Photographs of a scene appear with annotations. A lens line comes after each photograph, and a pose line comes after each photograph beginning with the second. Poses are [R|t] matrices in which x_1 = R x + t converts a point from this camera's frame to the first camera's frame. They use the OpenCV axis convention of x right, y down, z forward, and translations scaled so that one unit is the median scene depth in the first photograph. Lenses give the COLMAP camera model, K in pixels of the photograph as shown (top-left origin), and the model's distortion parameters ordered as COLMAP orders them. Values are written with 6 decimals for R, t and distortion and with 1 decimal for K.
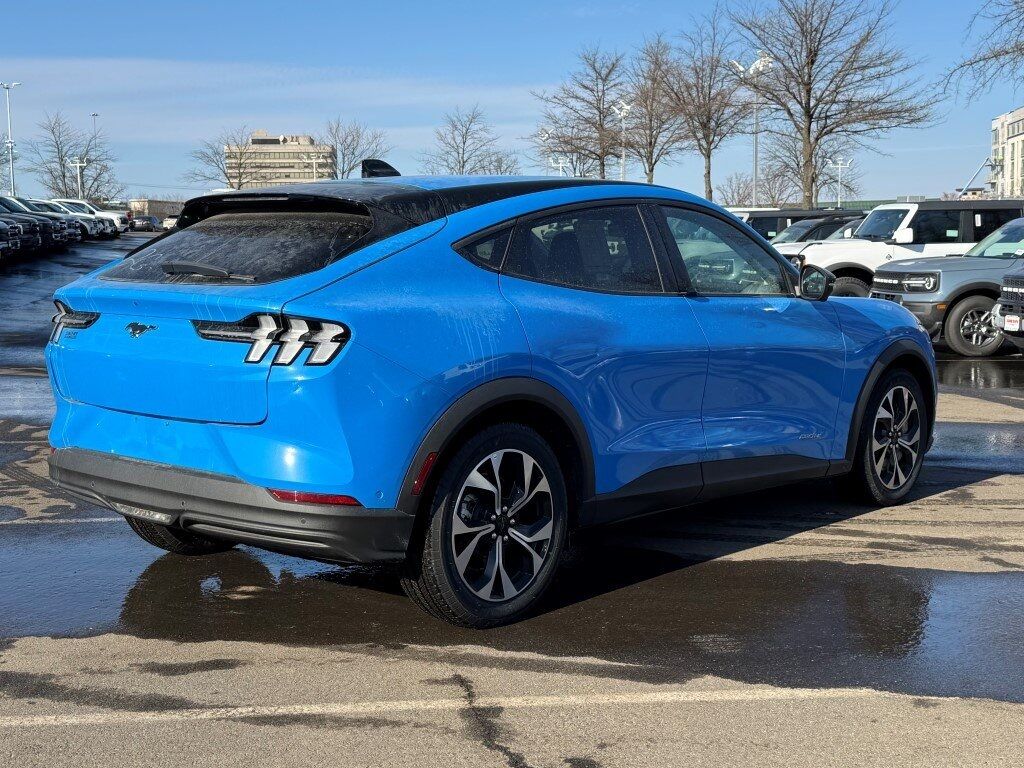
lens RADIAL K [[1322.5, 0, 516.2], [0, 1322.5, 381.9], [0, 0, 1]] dist [0.115891, 0.000000]
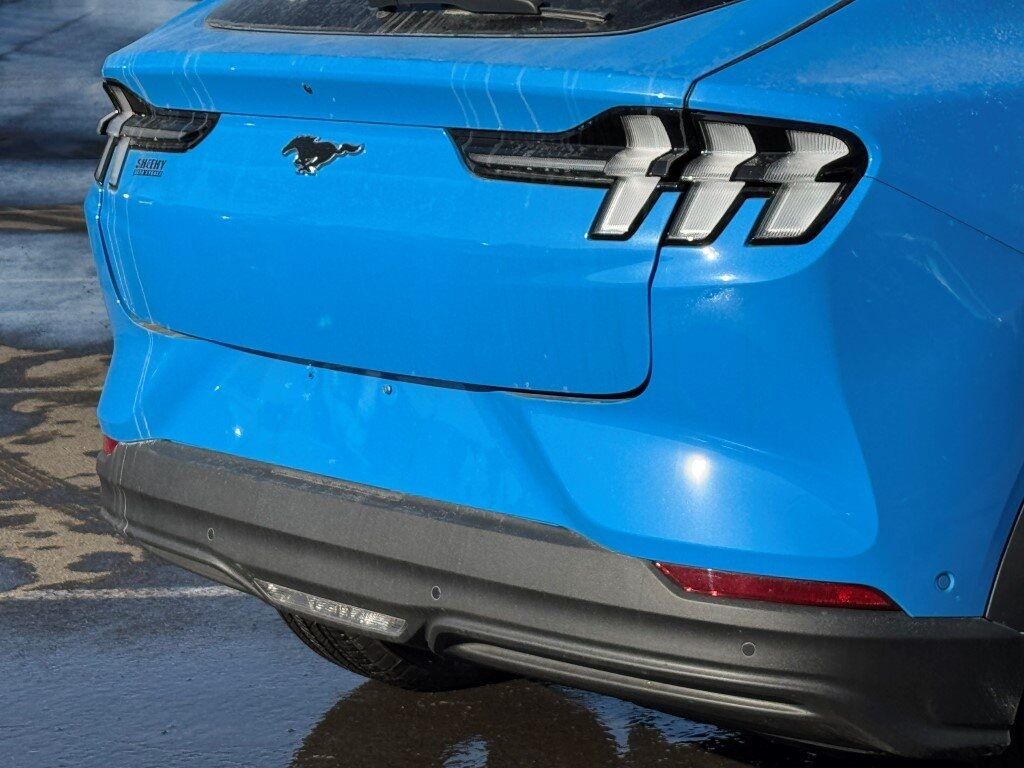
lens RADIAL K [[3006.3, 0, 511.0], [0, 3006.3, 384.3], [0, 0, 1]] dist [0.176181, 0.000000]
pose [[0.984399, -0.006314, -0.175837, -0.068983], [0.016218, 0.998358, 0.054945, -0.019456], [0.175202, -0.056939, 0.982885, 0.125248]]
